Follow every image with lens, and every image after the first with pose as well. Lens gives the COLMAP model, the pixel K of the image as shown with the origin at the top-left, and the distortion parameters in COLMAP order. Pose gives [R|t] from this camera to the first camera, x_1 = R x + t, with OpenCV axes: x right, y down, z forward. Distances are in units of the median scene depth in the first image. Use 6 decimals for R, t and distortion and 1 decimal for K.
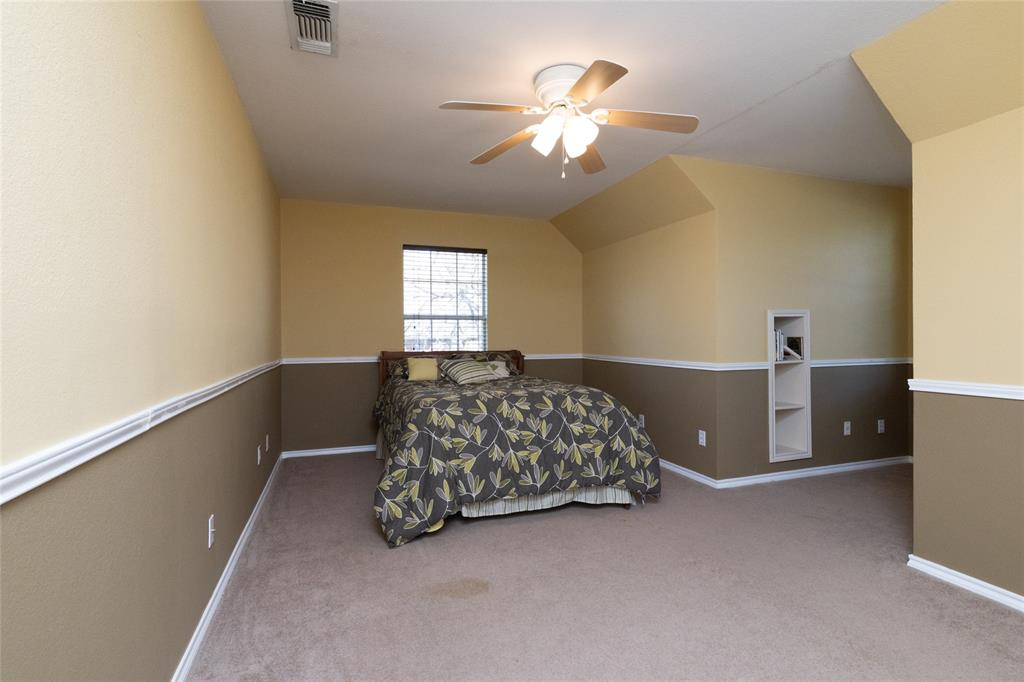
lens RADIAL K [[492.8, 0, 509.4], [0, 492.8, 334.1], [0, 0, 1]] dist [-0.001550, 0.000637]
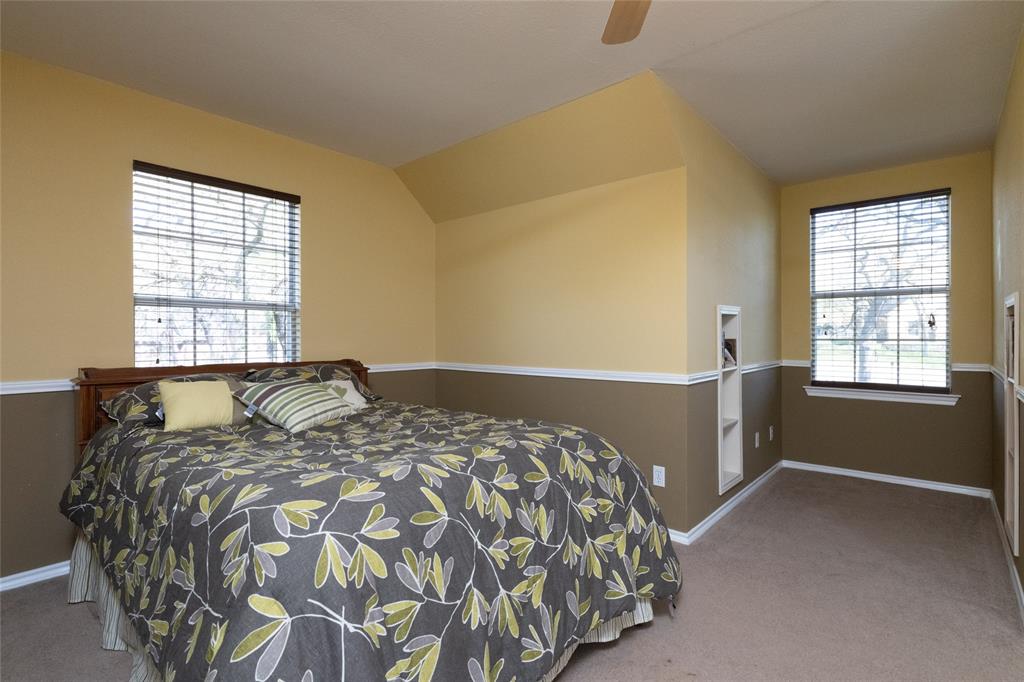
lens RADIAL K [[492.8, 0, 509.4], [0, 492.8, 334.1], [0, 0, 1]] dist [-0.001550, 0.000637]
pose [[0.871659, 0.004516, 0.490092, -0.162013], [-0.002555, 0.999986, -0.004671, 0.003198], [-0.490106, 0.002819, 0.871658, 0.464911]]
